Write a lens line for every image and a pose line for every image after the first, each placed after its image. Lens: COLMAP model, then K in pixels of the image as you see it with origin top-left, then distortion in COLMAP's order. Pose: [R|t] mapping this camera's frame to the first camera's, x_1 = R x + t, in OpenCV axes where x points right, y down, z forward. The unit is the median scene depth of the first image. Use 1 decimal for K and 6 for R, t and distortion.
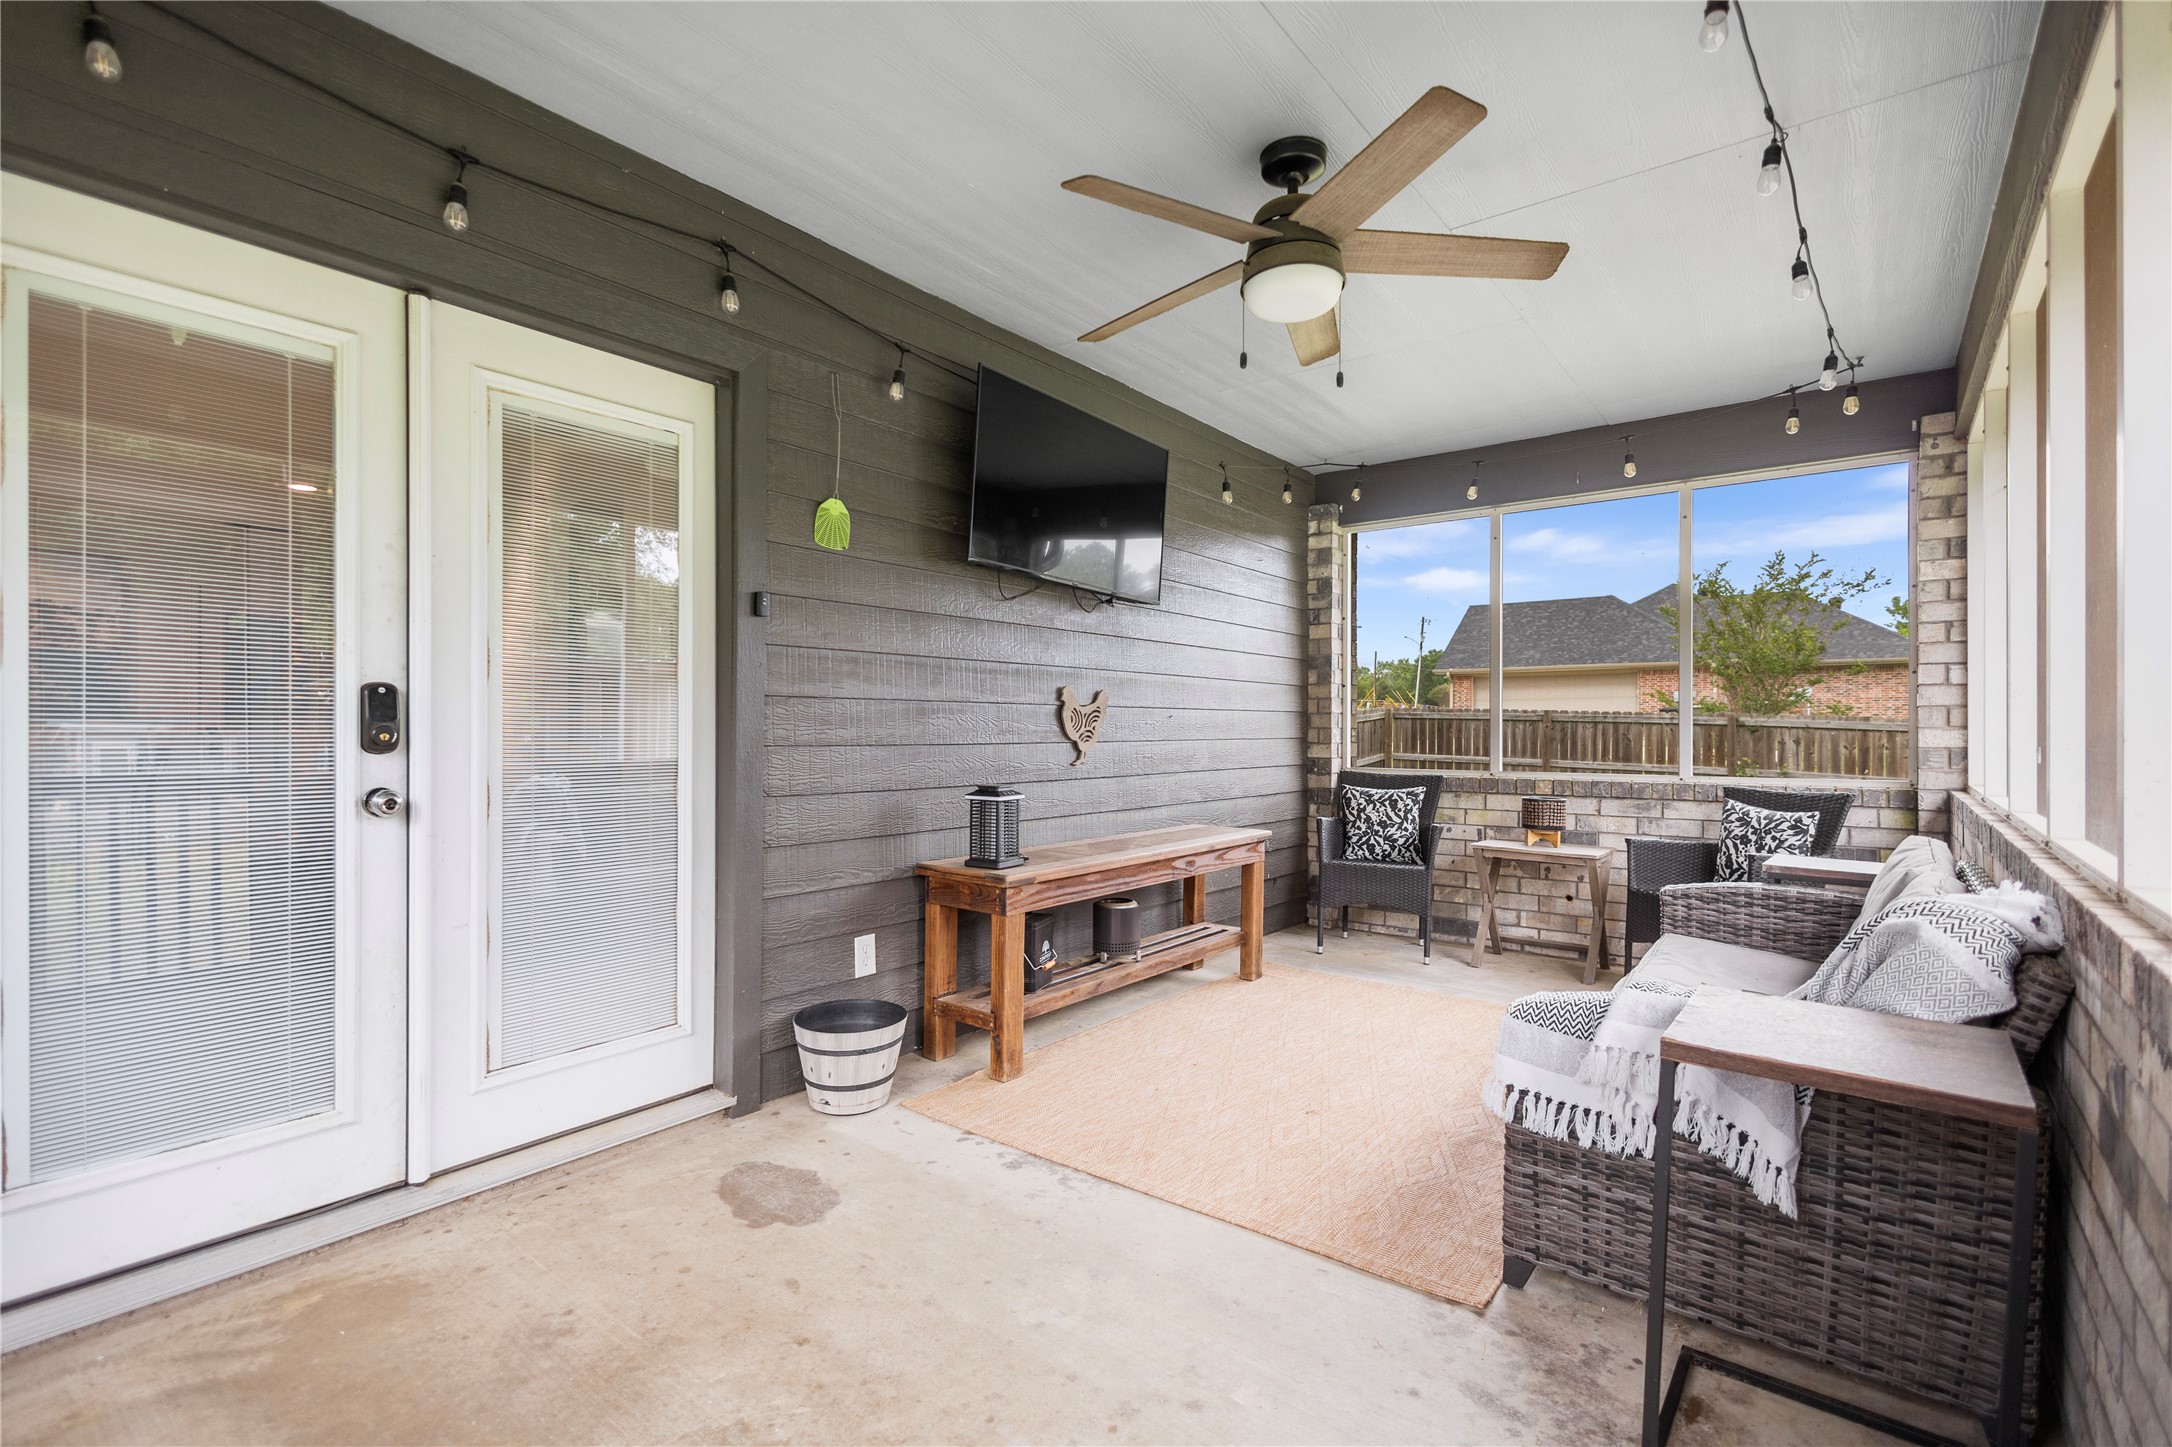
lens RADIAL K [[1020.5, 0, 1079.1], [0, 1020.5, 722.9], [0, 0, 1]] dist [0.013196, -0.001321]
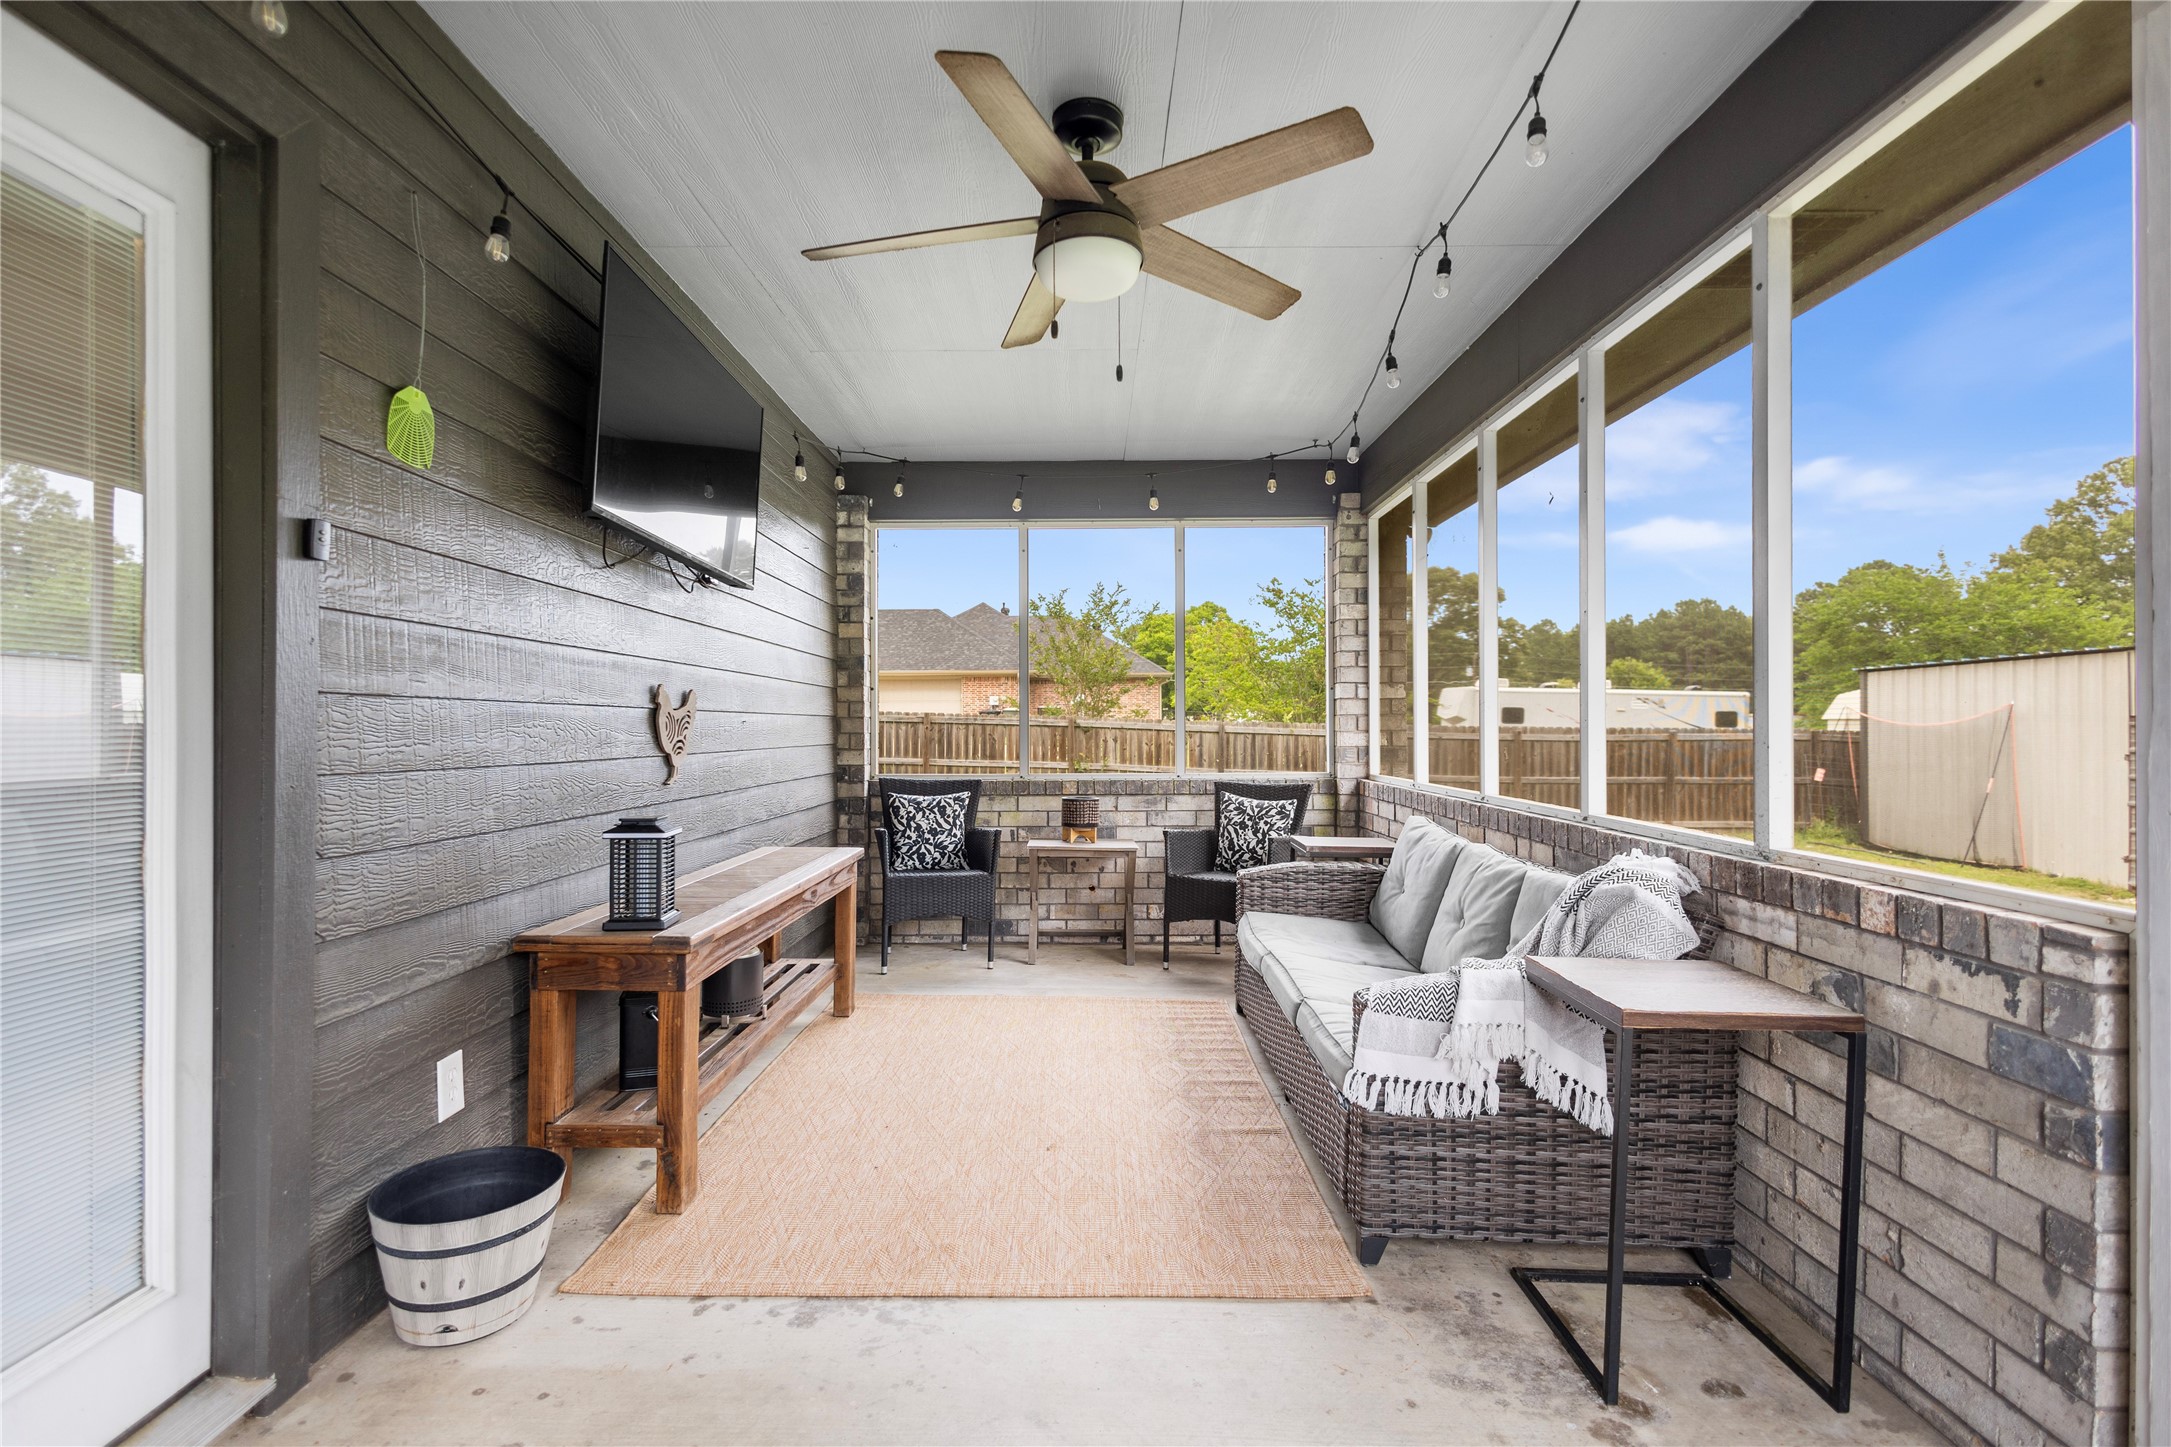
lens RADIAL K [[1020.1, 0, 1084.3], [0, 1020.1, 727.8], [0, 0, 1]] dist [0.013196, -0.001321]
pose [[0.788294, -0.003397, 0.615290, -0.294228], [0.000406, 0.999987, 0.005000, -0.007841], [-0.615299, -0.003692, 0.788285, 0.221215]]
